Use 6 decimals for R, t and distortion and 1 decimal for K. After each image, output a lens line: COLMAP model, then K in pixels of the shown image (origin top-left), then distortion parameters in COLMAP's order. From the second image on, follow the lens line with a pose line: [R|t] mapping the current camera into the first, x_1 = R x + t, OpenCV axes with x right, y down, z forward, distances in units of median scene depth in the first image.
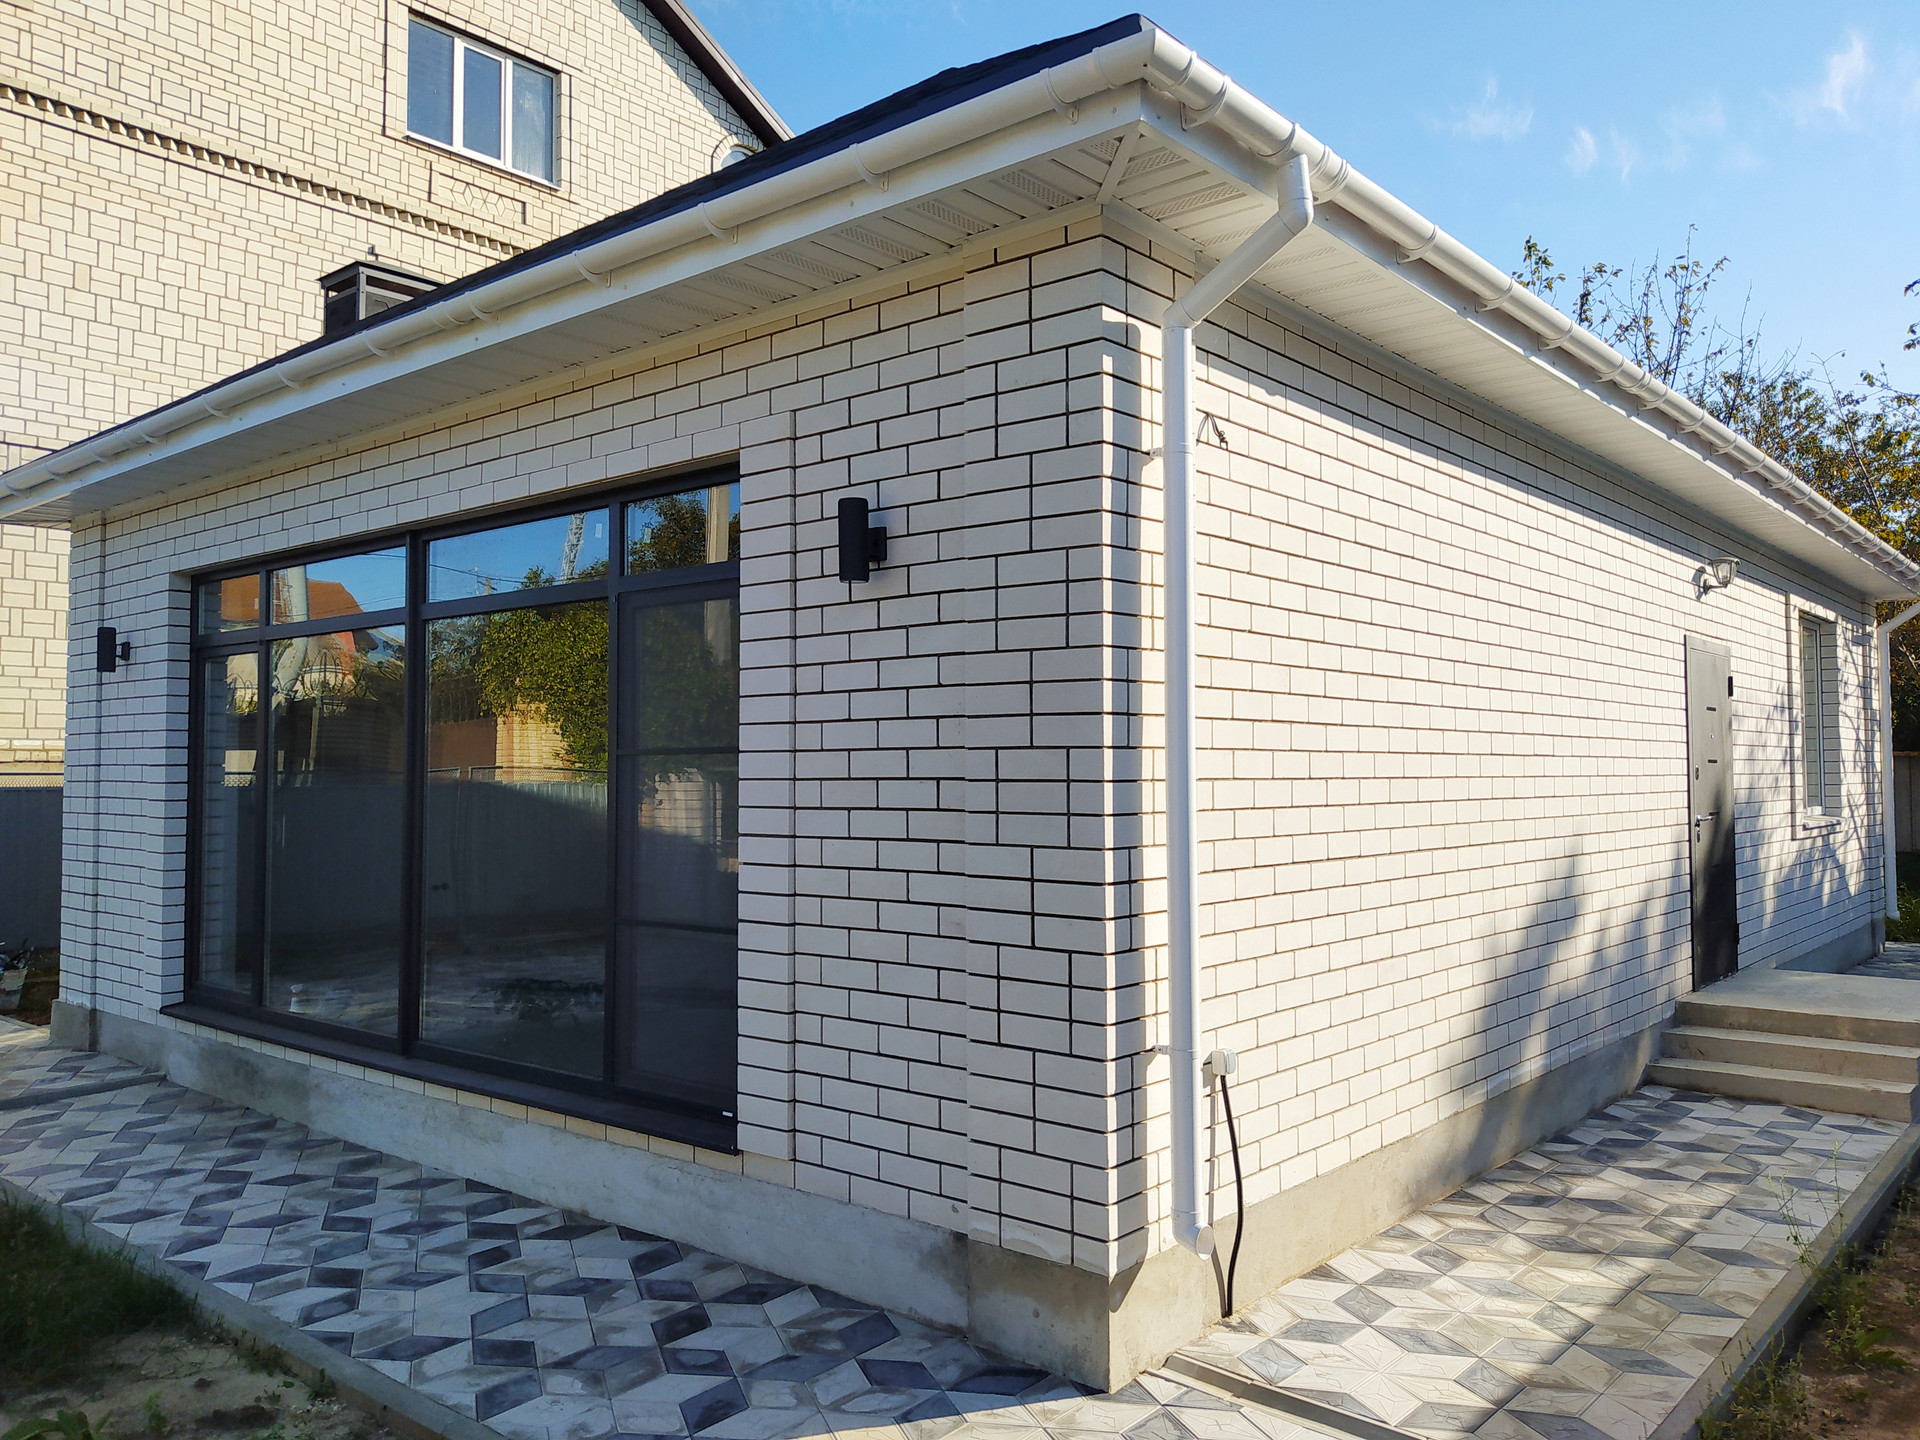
lens RADIAL K [[1434.7, 0, 955.4], [0, 1434.7, 693.3], [0, 0, 1]] dist [0.110157, -0.166025]
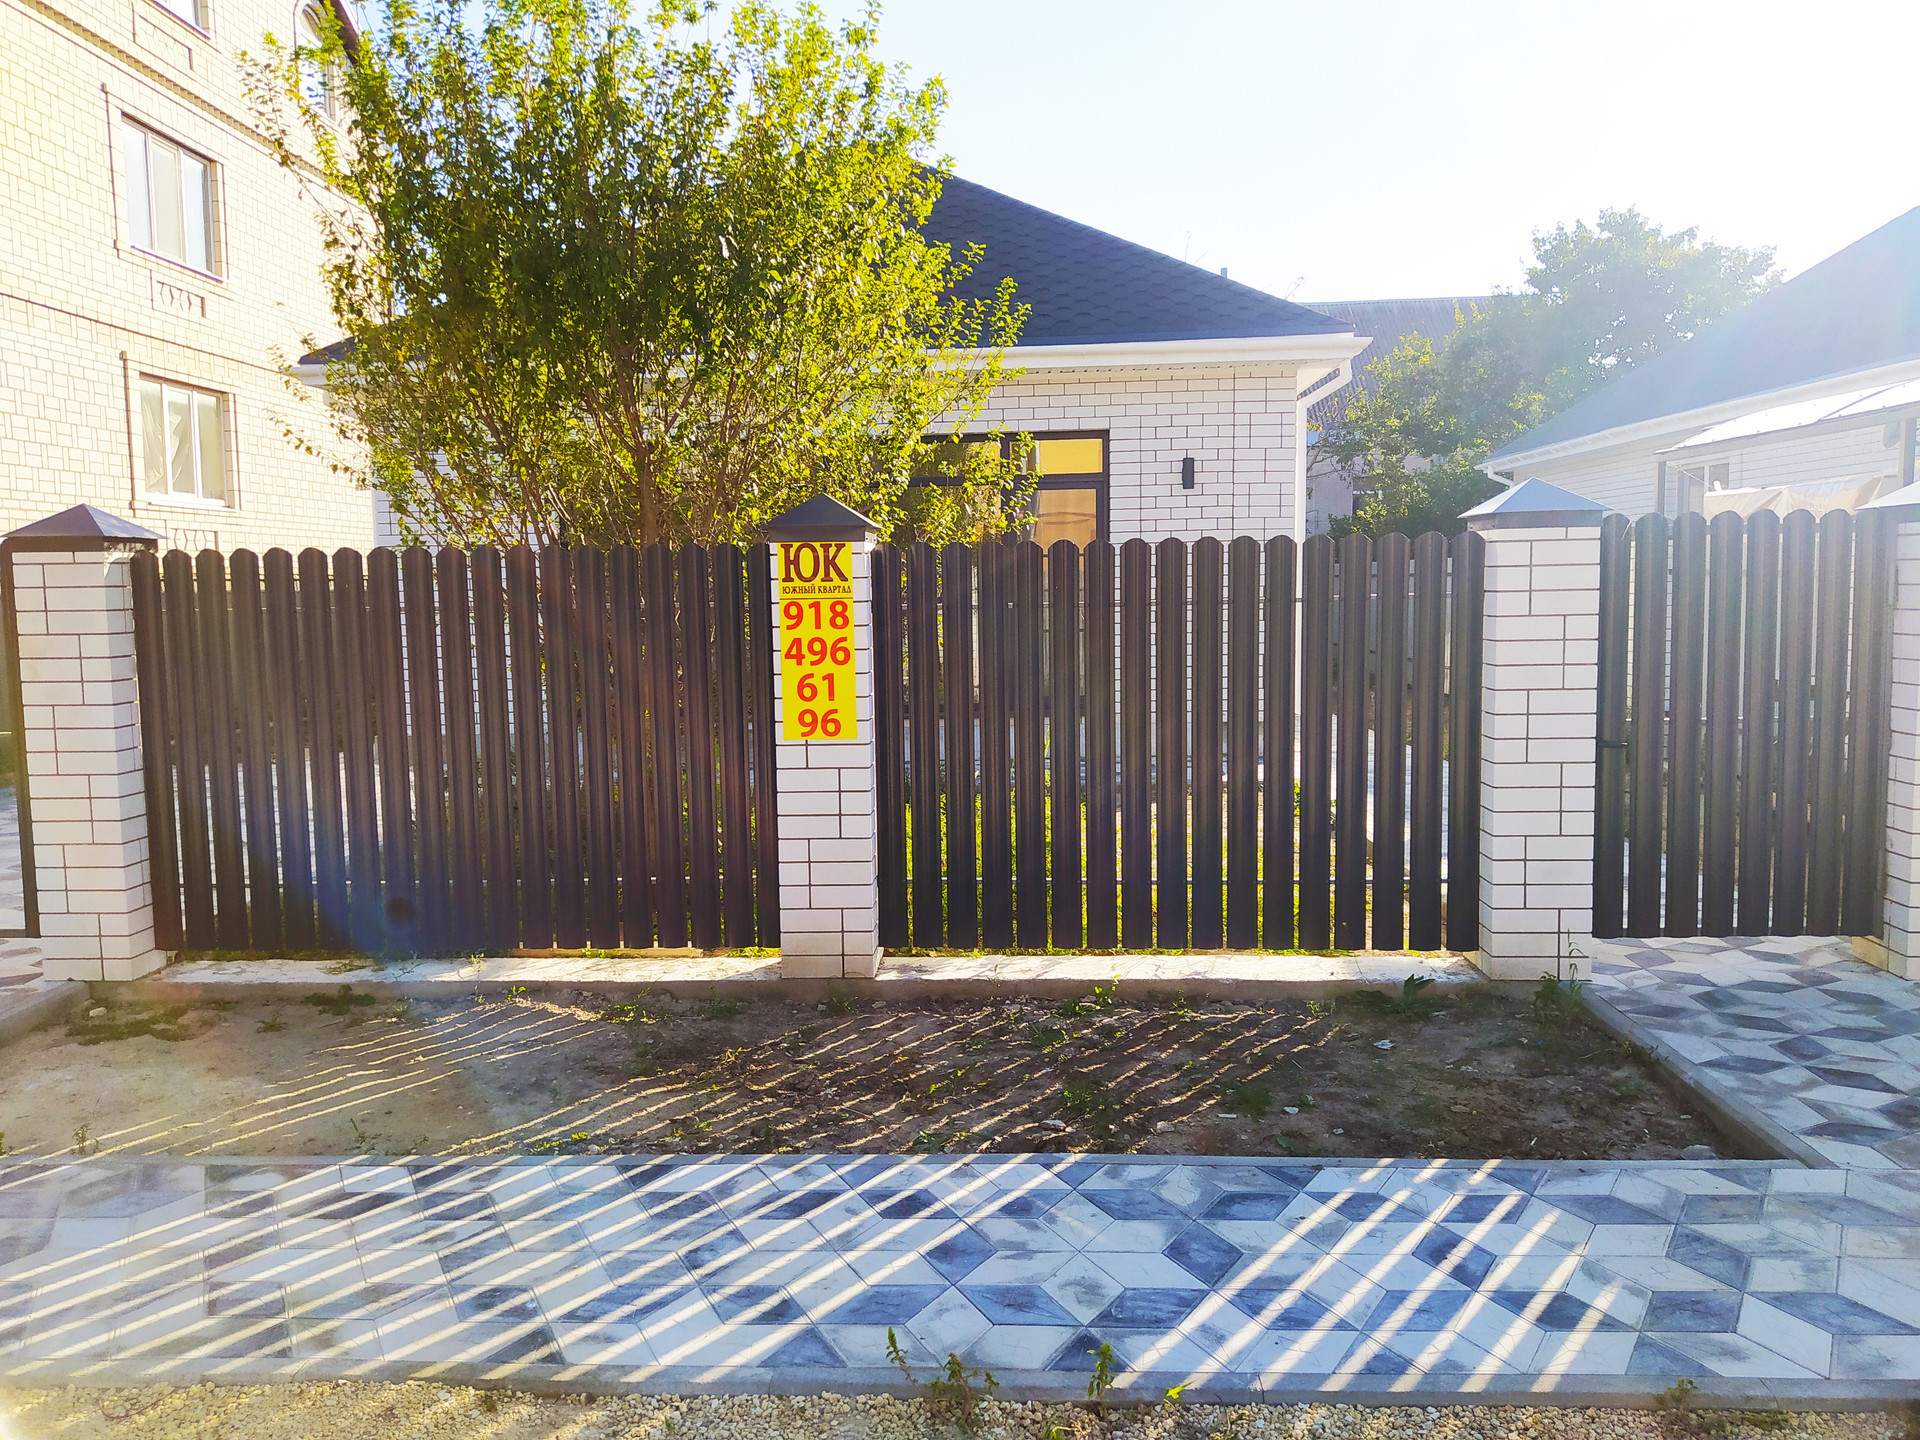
lens RADIAL K [[1434.7, 0, 955.4], [0, 1434.7, 693.3], [0, 0, 1]] dist [0.110157, -0.166025]
pose [[0.798817, -0.045626, 0.599842, -1.611390], [-0.021913, 0.994251, 0.104808, 0.020726], [-0.601175, -0.096866, 0.793224, -0.699349]]
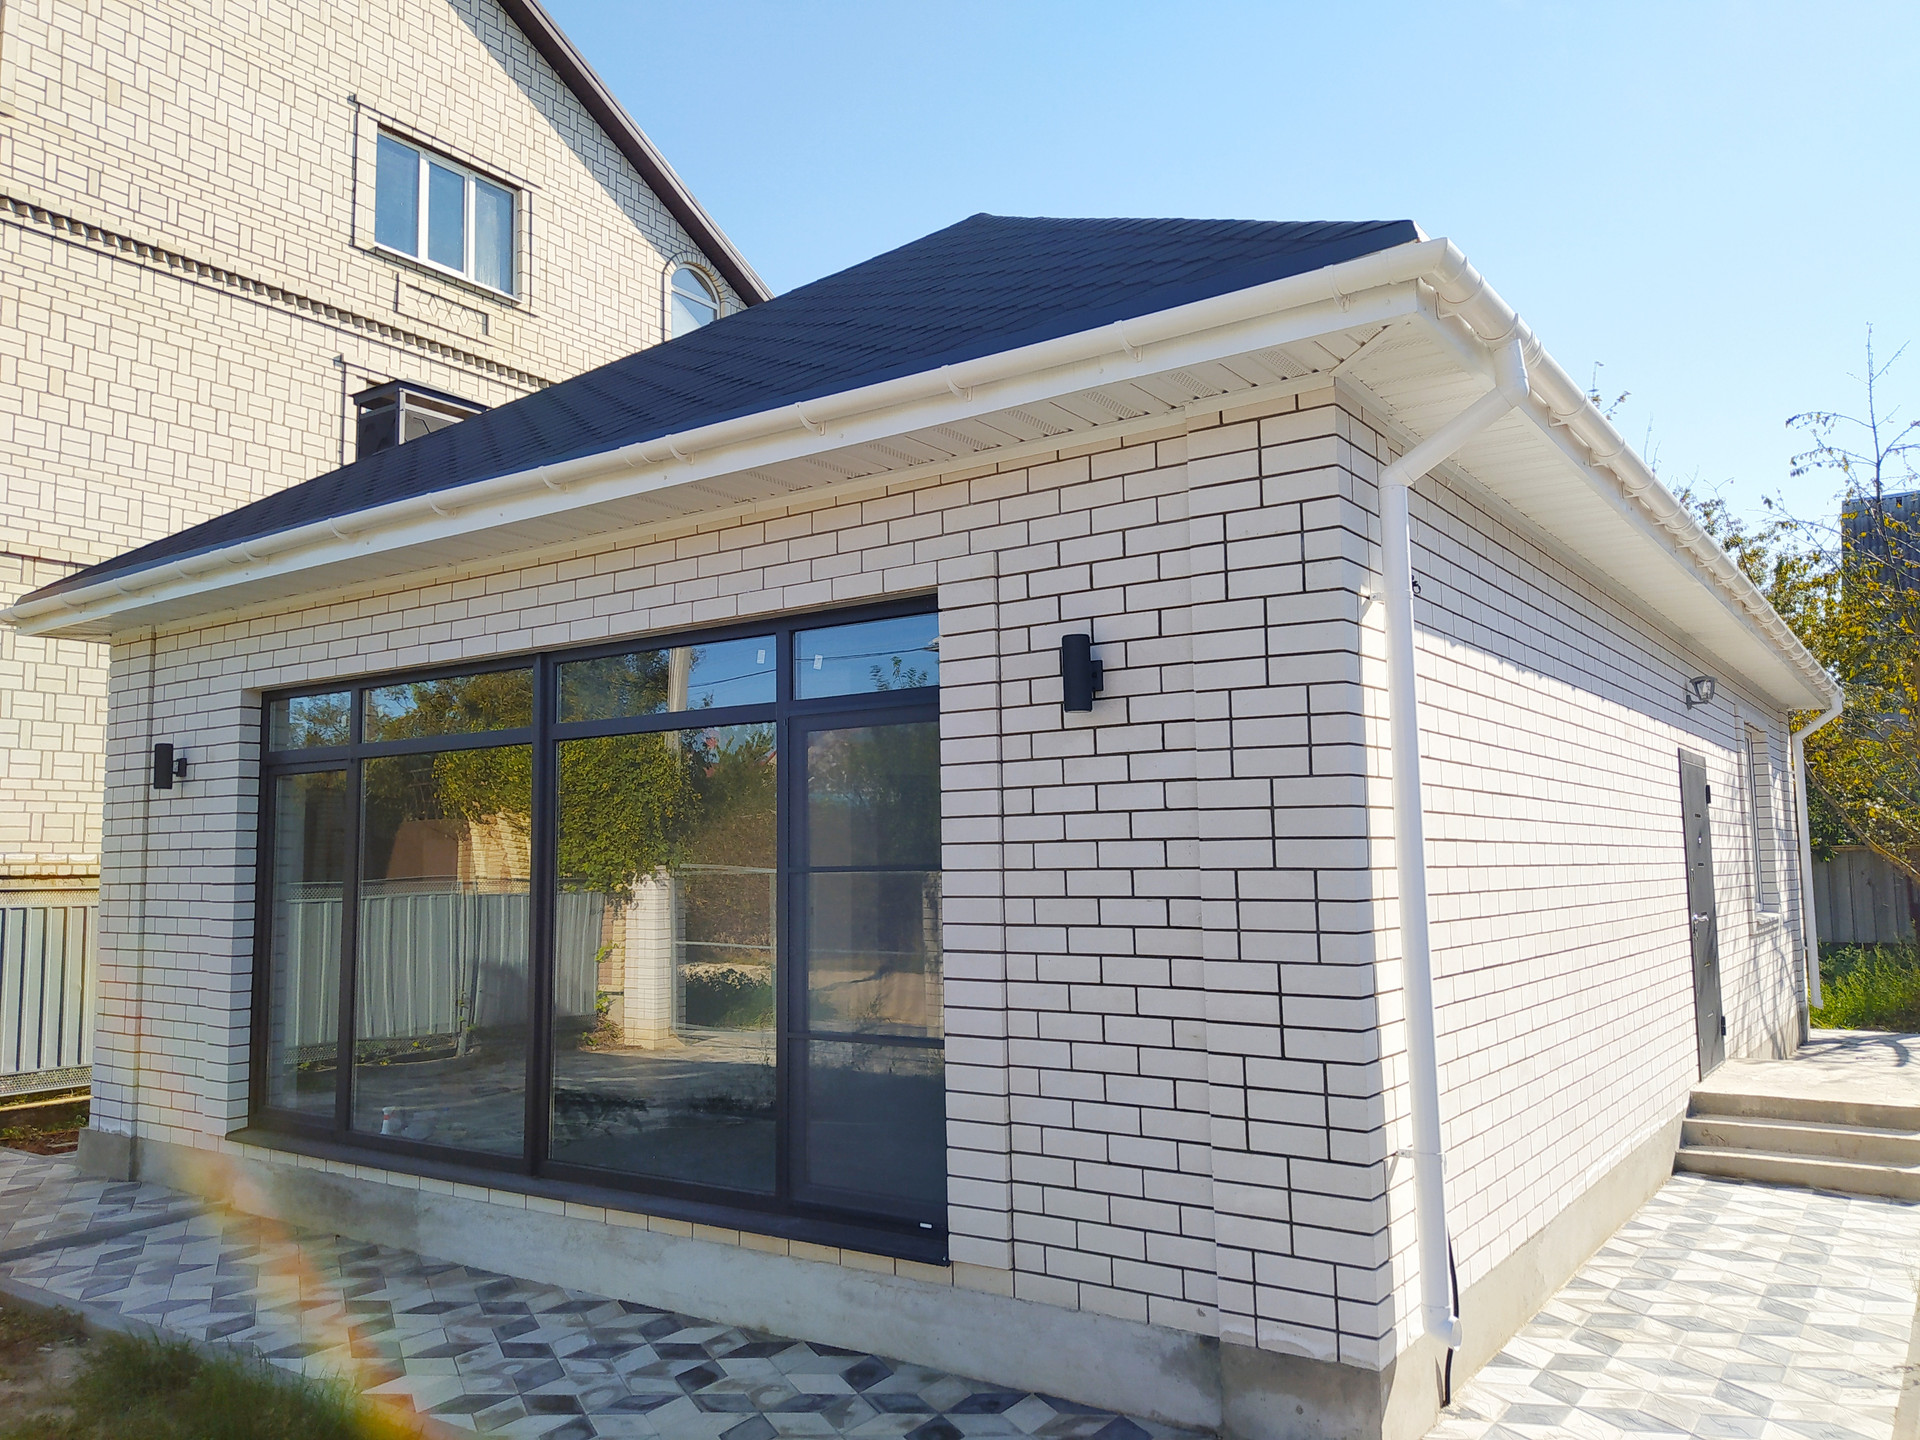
lens RADIAL K [[1423.5, 0, 949.4], [0, 1423.5, 704.9], [0, 0, 1]] dist [0.134479, -0.216616]
pose [[0.995796, 0.001433, 0.091590, -0.215073], [0.004009, 0.998238, -0.059203, -0.016517], [-0.091513, 0.059322, 0.994035, -0.038840]]
